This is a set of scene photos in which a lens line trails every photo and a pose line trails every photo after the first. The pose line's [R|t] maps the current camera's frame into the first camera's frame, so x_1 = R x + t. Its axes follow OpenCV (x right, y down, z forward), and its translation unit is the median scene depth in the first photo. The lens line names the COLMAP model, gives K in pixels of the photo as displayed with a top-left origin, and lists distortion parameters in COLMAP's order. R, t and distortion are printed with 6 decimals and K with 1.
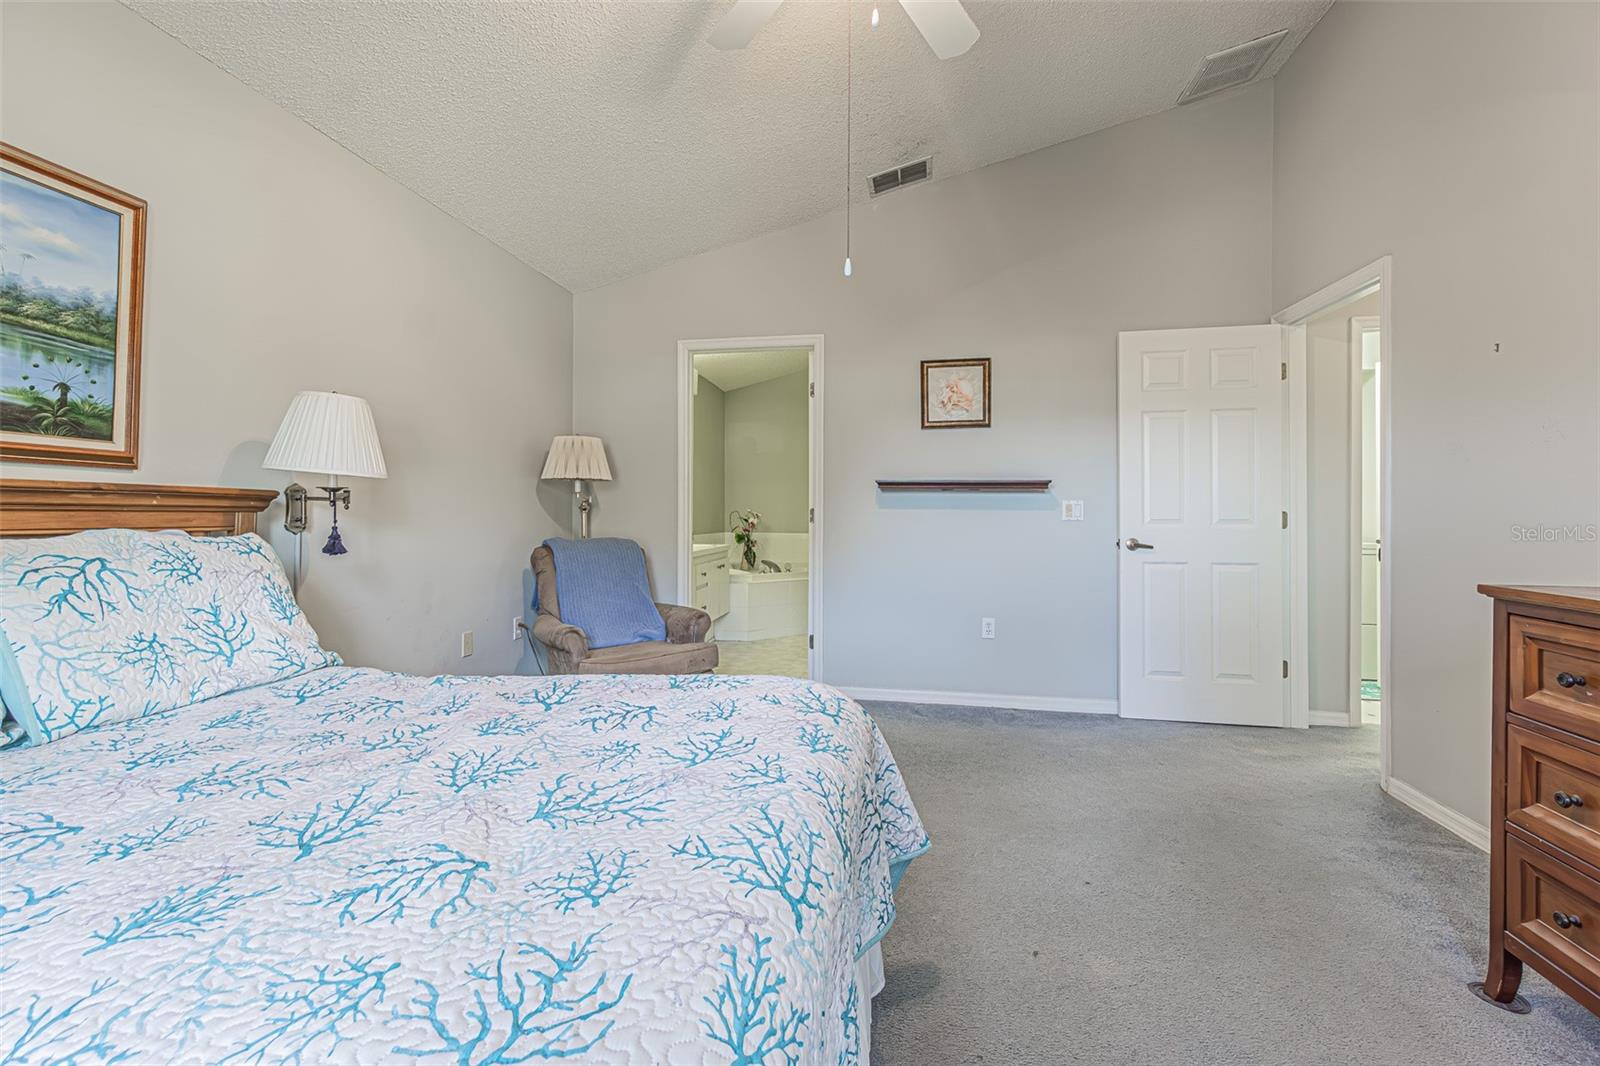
lens RADIAL K [[688.2, 0, 790.1], [0, 688.2, 504.4], [0, 0, 1]] dist [-0.003357, -0.000833]
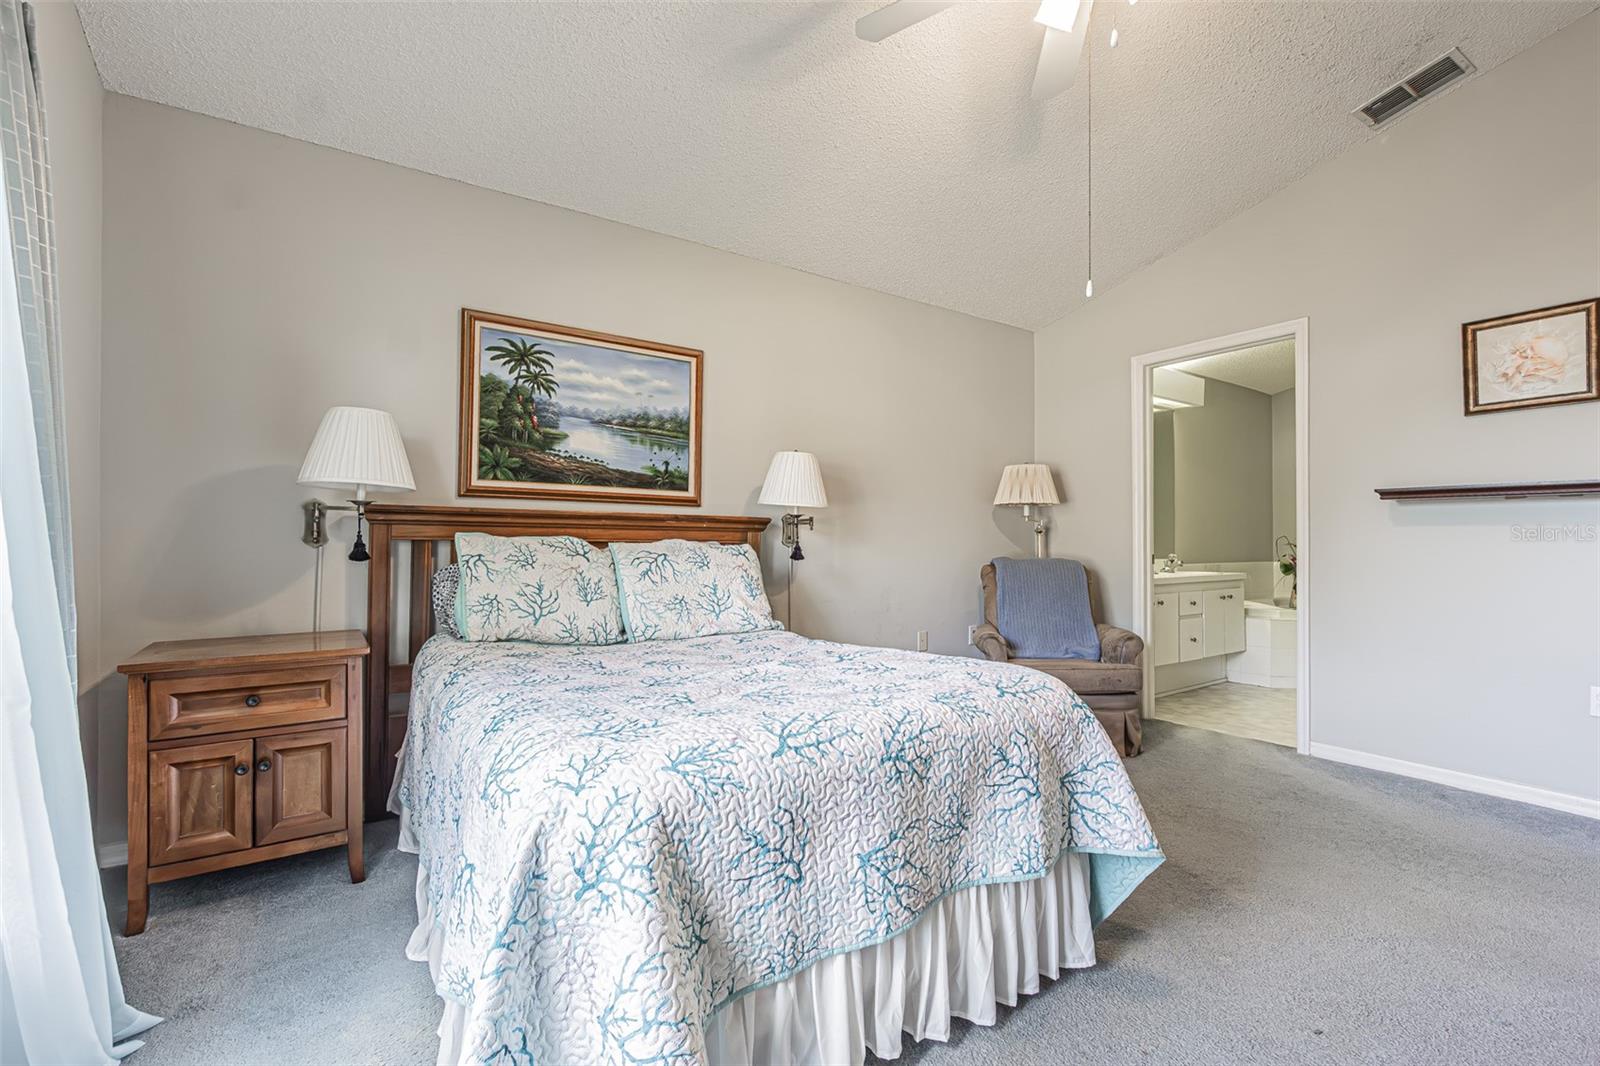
lens RADIAL K [[701.3, 0, 800.0], [0, 701.3, 533.0], [0, 0, 1]] dist [-0.000702, -0.000194]
pose [[0.701803, -0.011412, -0.712279, 0.491574], [0.008770, 0.999934, -0.007380, 0.030882], [0.712317, -0.001068, 0.701857, -0.064275]]
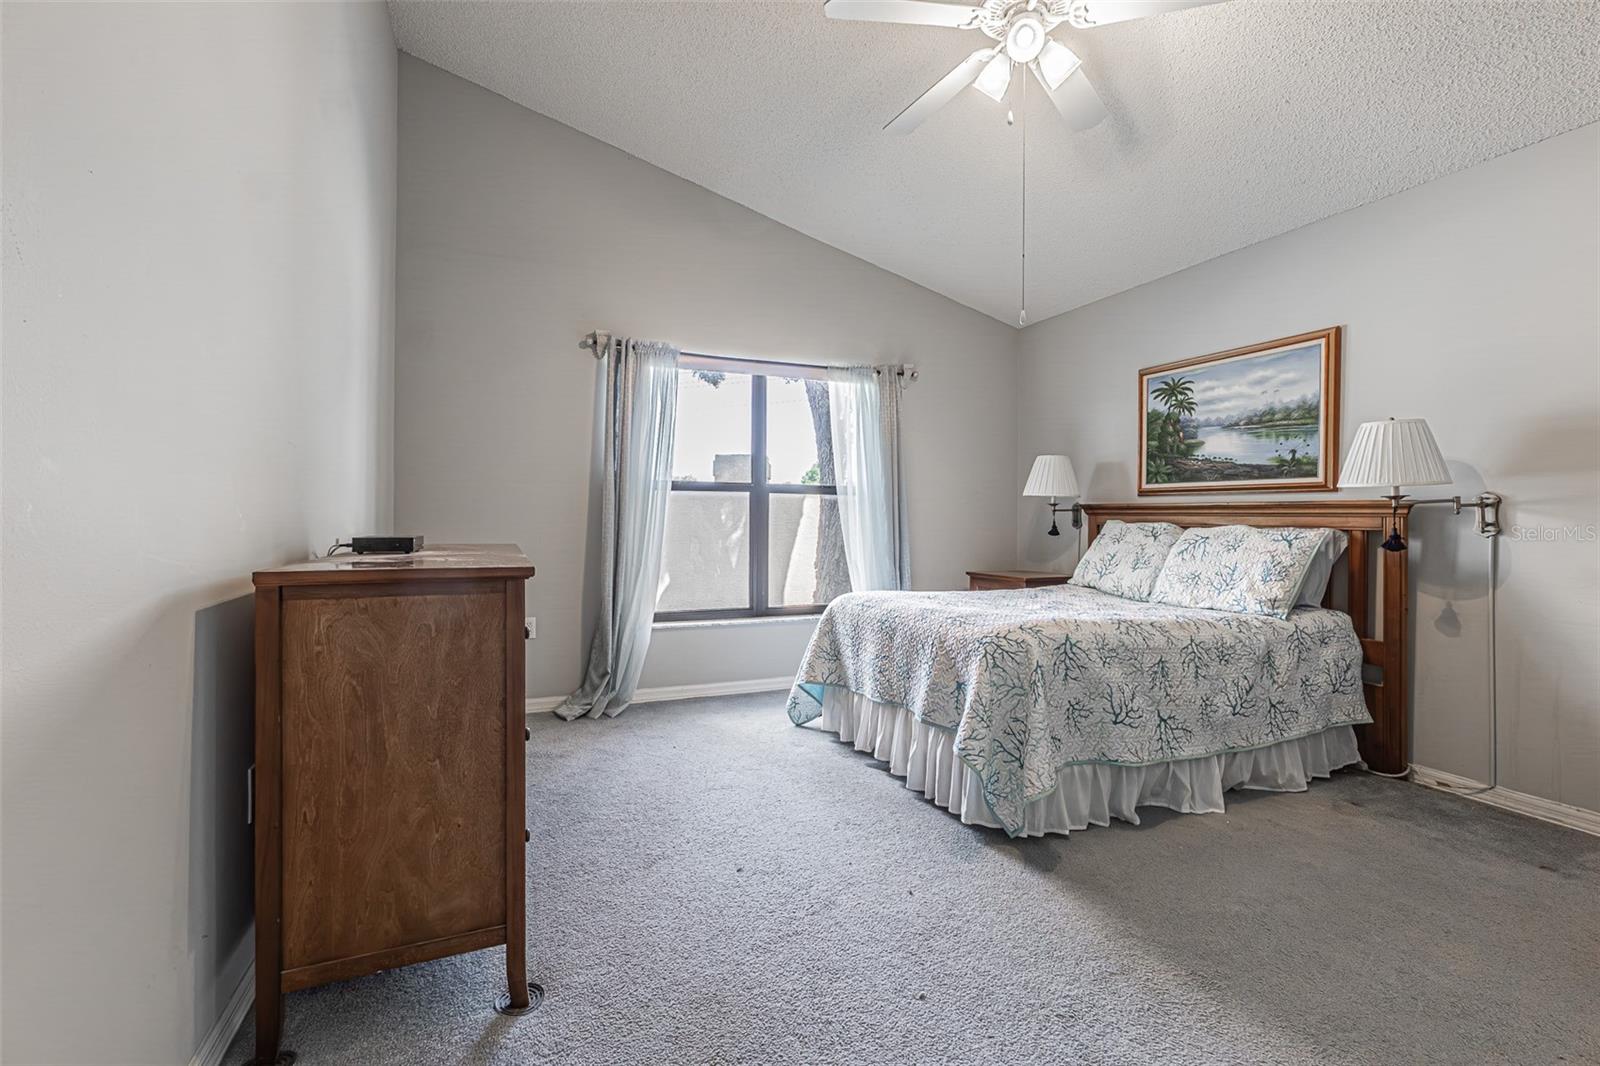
lens RADIAL K [[701.3, 0, 800.0], [0, 701.3, 533.0], [0, 0, 1]] dist [-0.000702, -0.000194]
pose [[-0.827624, -0.007165, -0.561237, 1.064682], [-0.010251, 0.999945, 0.002351, 0.058600], [0.561189, 0.007698, -0.827652, 1.693883]]
